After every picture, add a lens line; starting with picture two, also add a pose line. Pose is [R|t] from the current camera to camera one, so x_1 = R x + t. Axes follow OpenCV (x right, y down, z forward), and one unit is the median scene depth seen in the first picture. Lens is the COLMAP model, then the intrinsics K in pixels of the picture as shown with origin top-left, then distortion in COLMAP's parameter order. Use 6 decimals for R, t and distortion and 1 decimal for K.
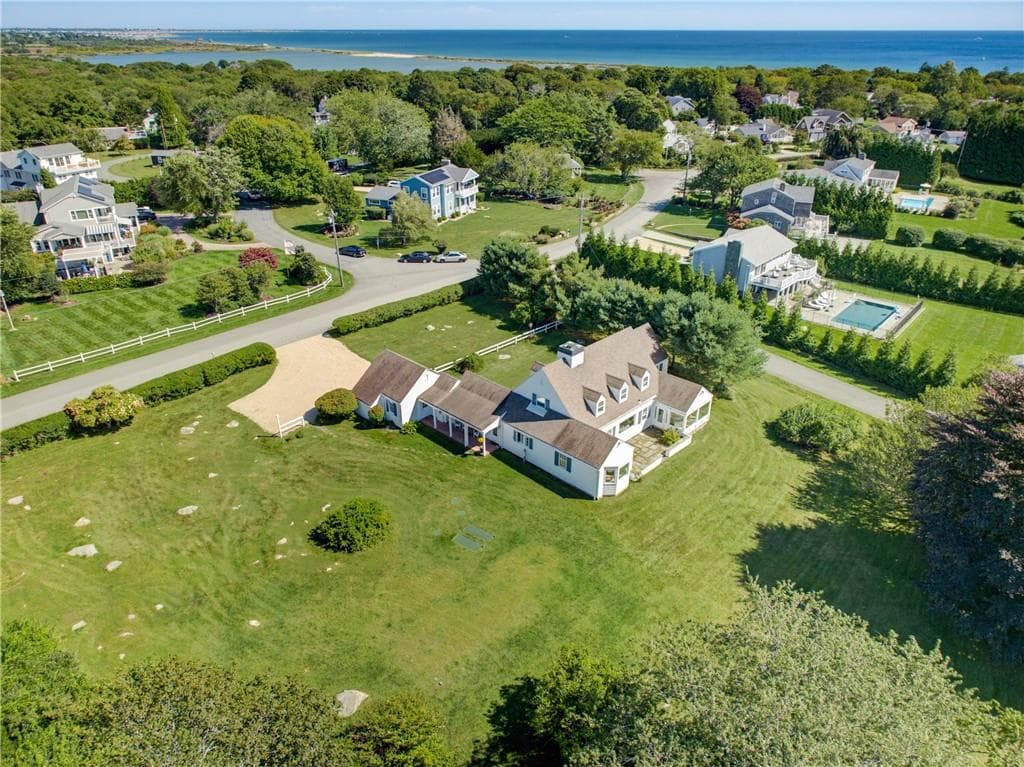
lens RADIAL K [[699.9, 0, 512.0], [0, 699.9, 383.5], [0, 0, 1]] dist [-0.001207, -0.004575]
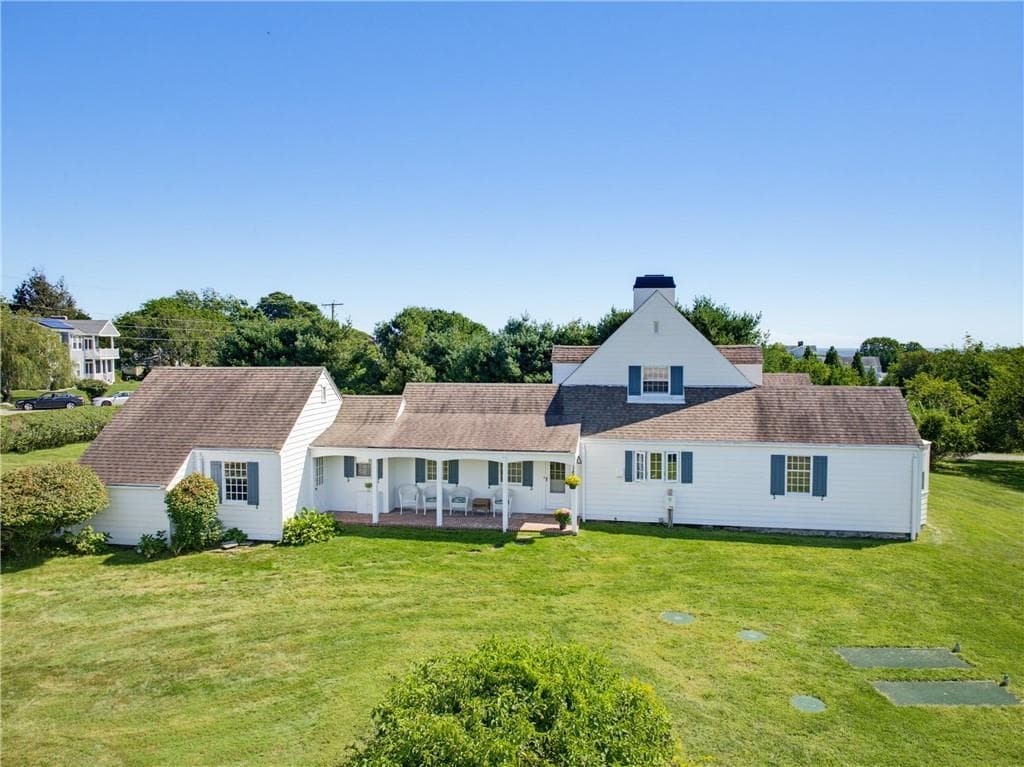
lens RADIAL K [[699.9, 0, 512.0], [0, 699.9, 383.5], [0, 0, 1]] dist [-0.001207, -0.004575]
pose [[0.823034, -0.028614, 0.567271, -0.206930], [0.257656, 0.908869, -0.327979, 0.109973], [-0.506191, 0.416098, 0.755403, 0.547558]]
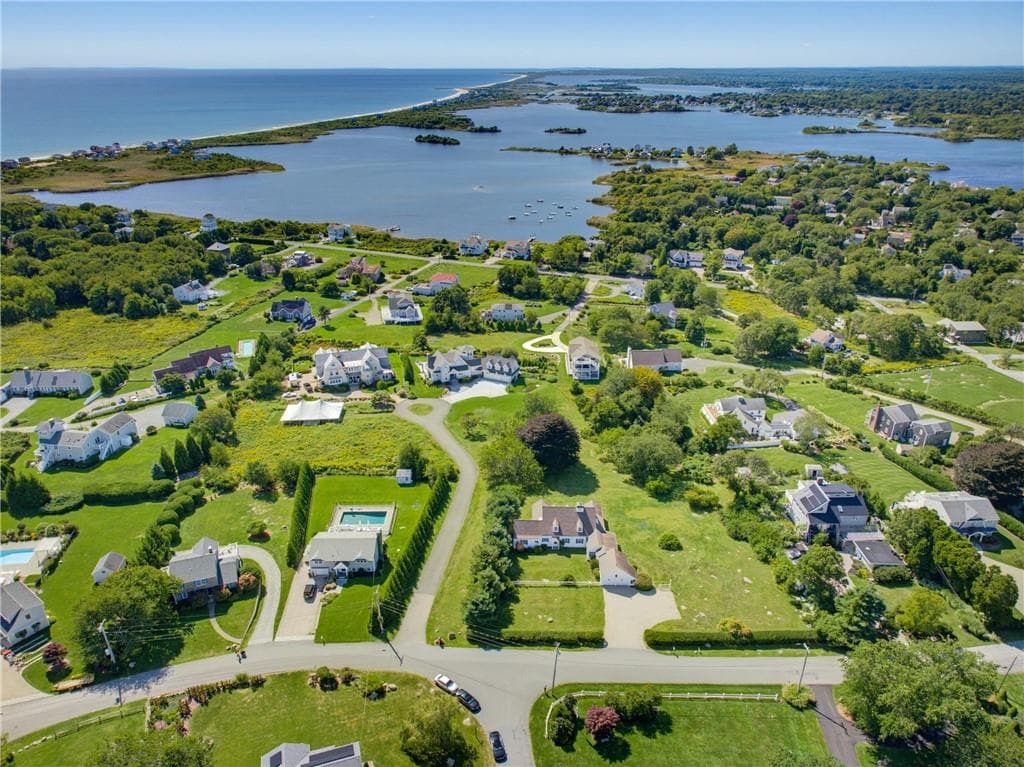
lens RADIAL K [[695.7, 0, 512.7], [0, 695.7, 383.5], [0, 0, 1]] dist [0.001231, -0.005208]
pose [[-0.677569, -0.306623, 0.668492, -1.078271], [0.331095, 0.684455, 0.649536, -1.706037], [-0.656716, 0.661440, -0.362245, 1.410658]]
